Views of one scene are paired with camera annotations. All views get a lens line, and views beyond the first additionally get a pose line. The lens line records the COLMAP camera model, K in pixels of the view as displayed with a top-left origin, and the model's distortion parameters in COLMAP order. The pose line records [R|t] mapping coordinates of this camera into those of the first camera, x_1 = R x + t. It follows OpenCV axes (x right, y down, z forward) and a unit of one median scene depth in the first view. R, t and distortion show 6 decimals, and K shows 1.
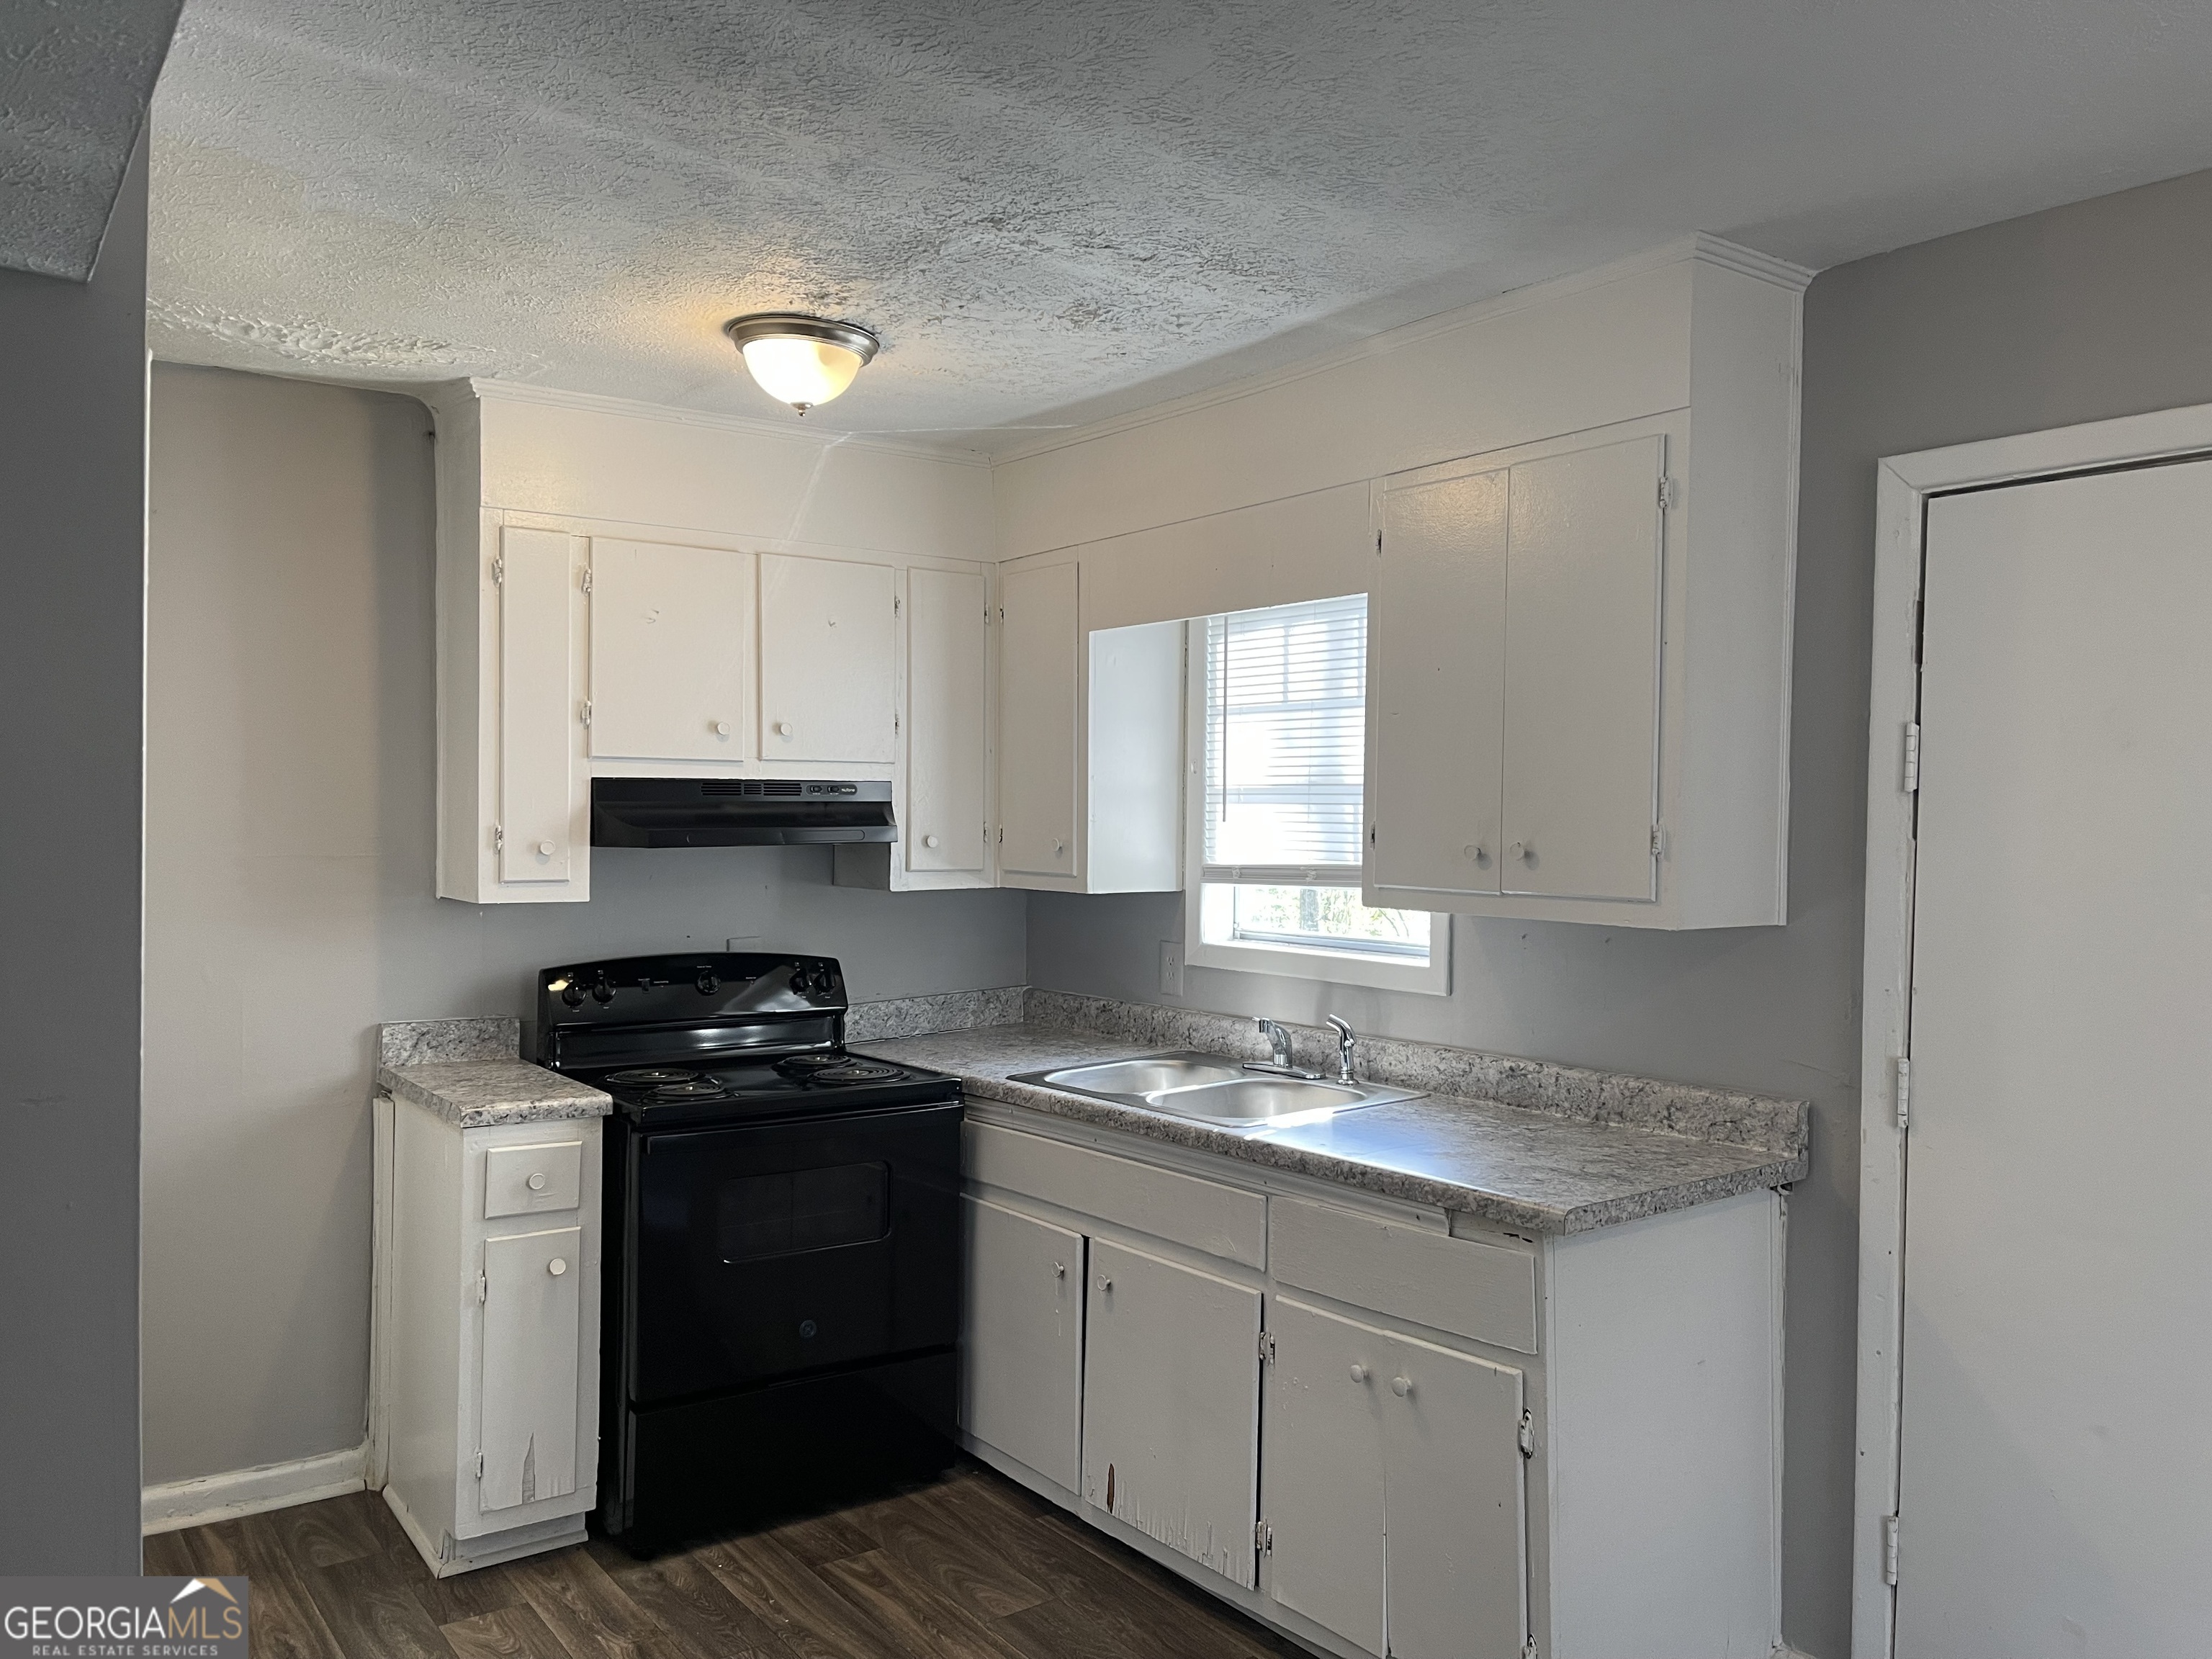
lens RADIAL K [[1685.6, 0, 1112.2], [0, 1685.6, 825.9], [0, 0, 1]] dist [0.038437, -0.044511]
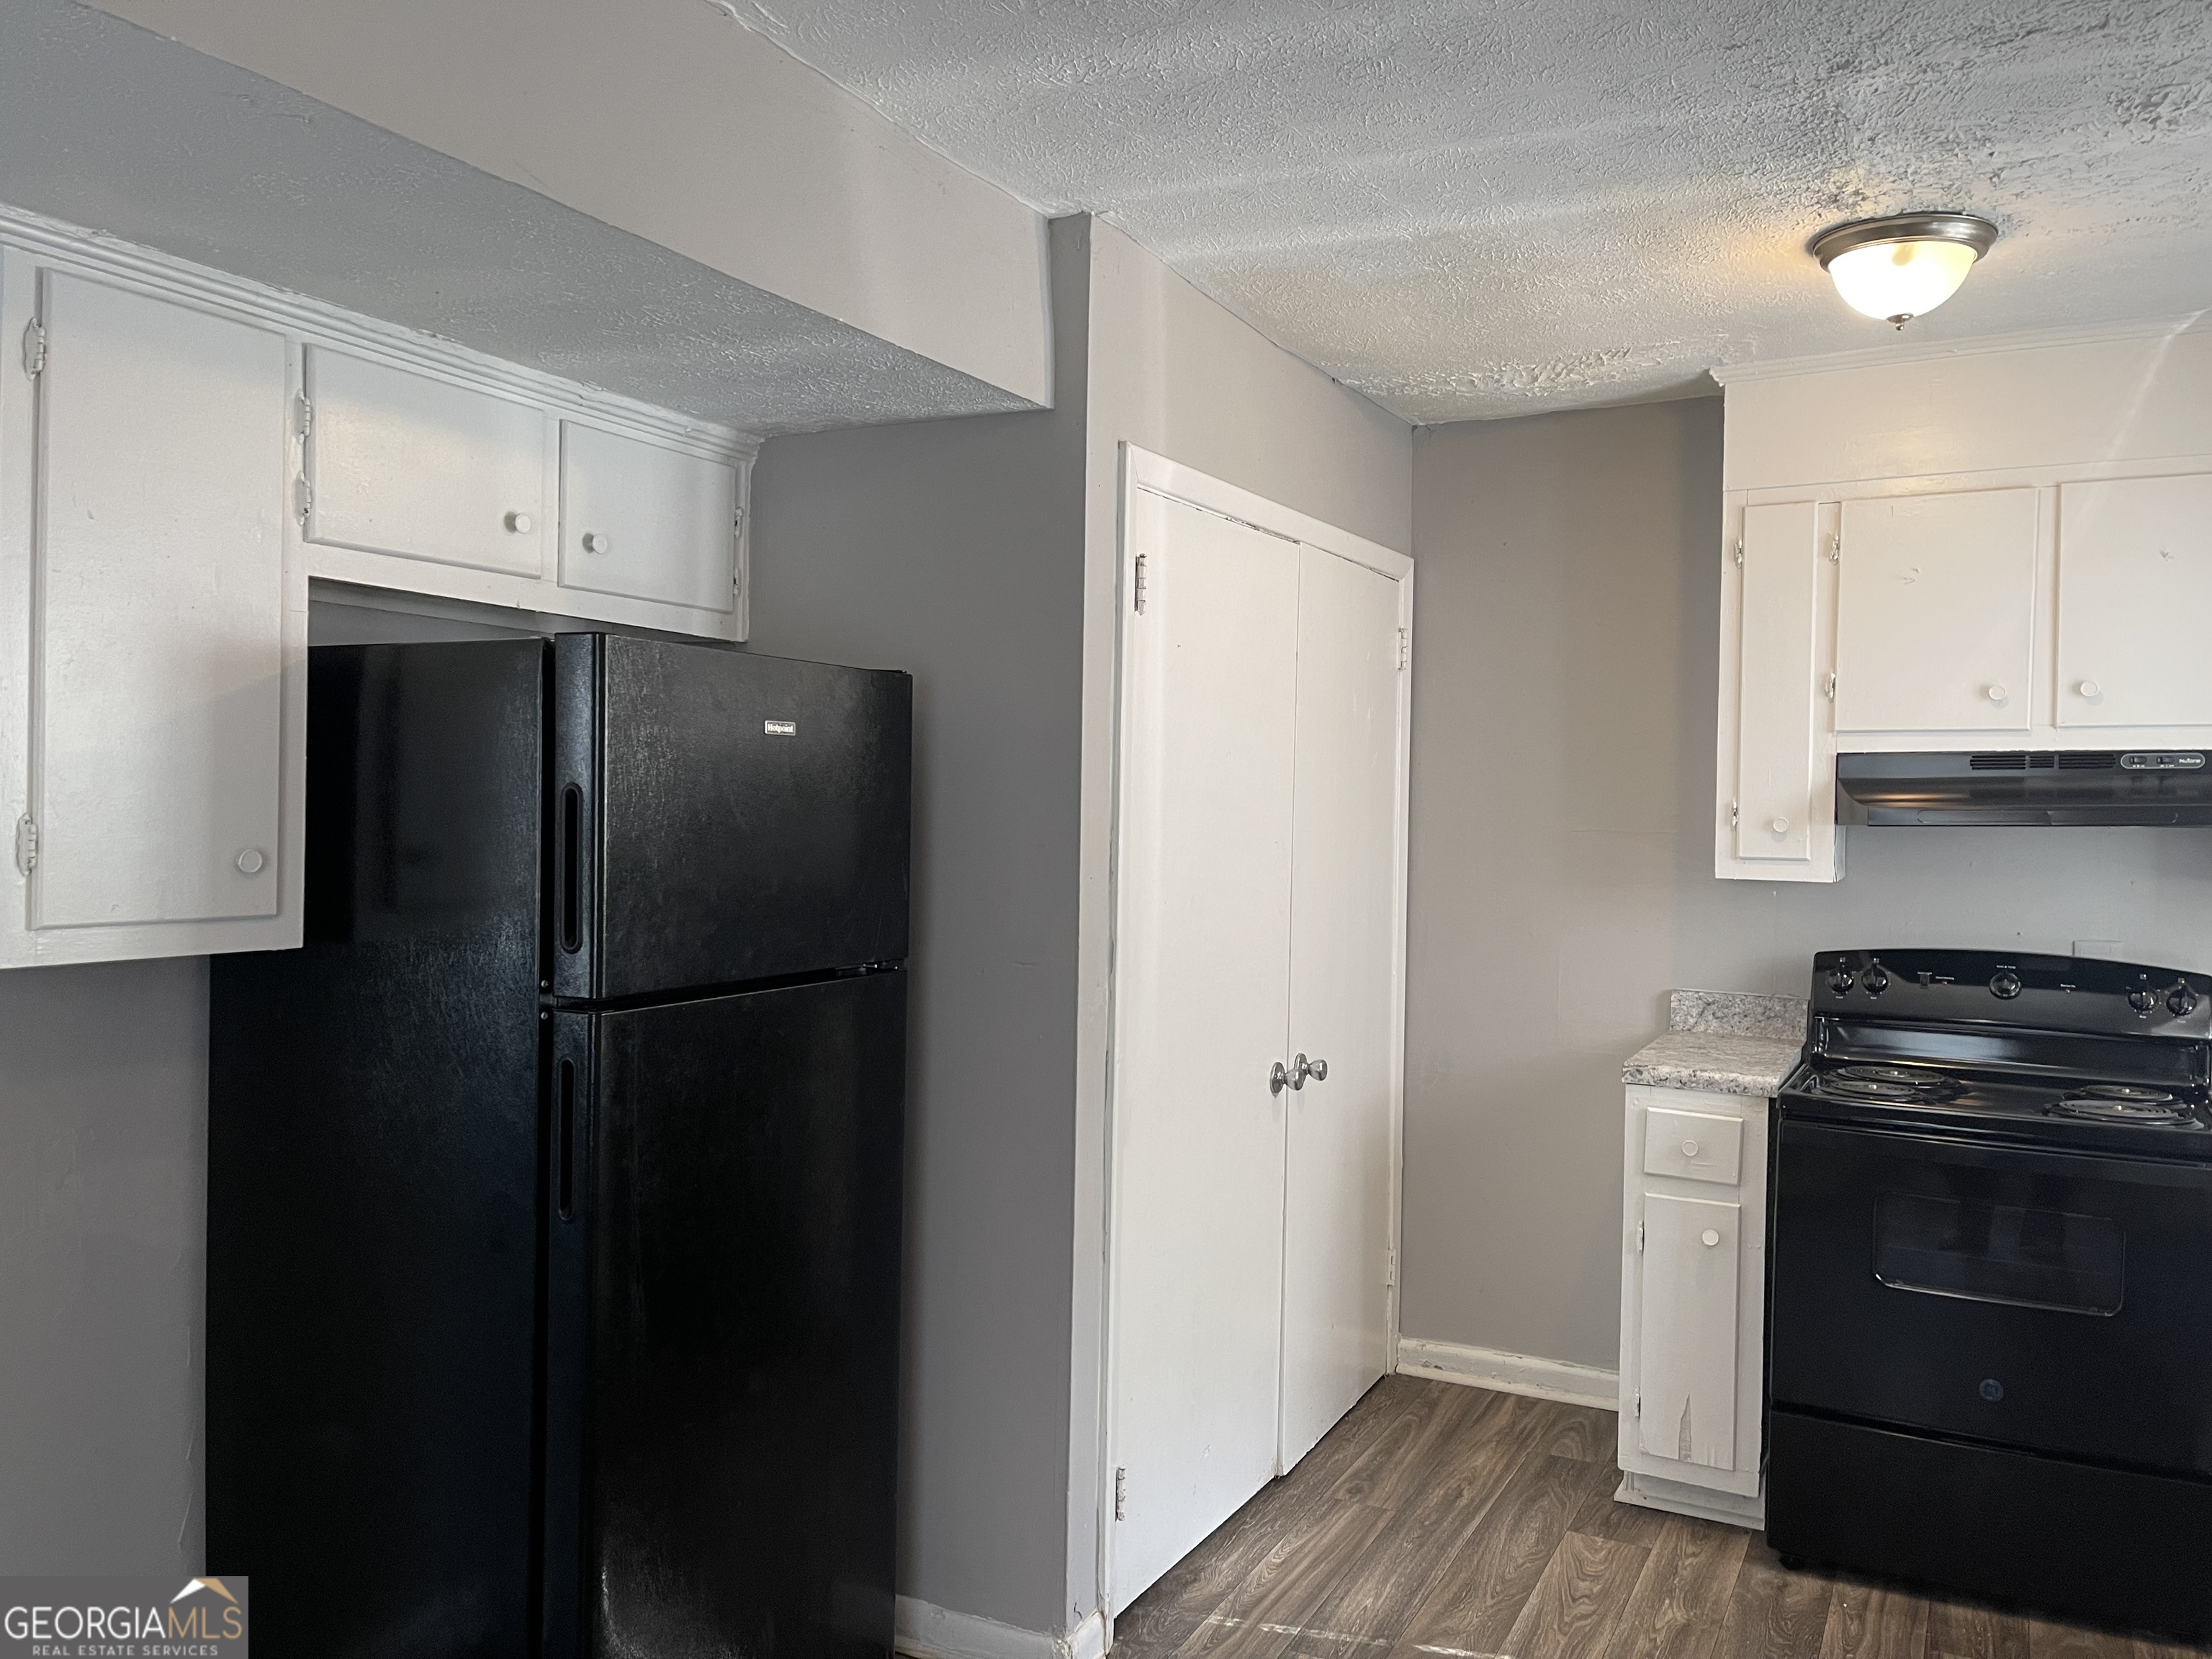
lens RADIAL K [[1685.6, 0, 1111.3], [0, 1685.6, 833.5], [0, 0, 1]] dist [0.038437, -0.044511]
pose [[0.435333, 0.009900, -0.900215, 0.393620], [-0.015656, 0.999872, 0.003425, 0.021014], [0.900133, 0.012603, 0.435432, 0.223132]]
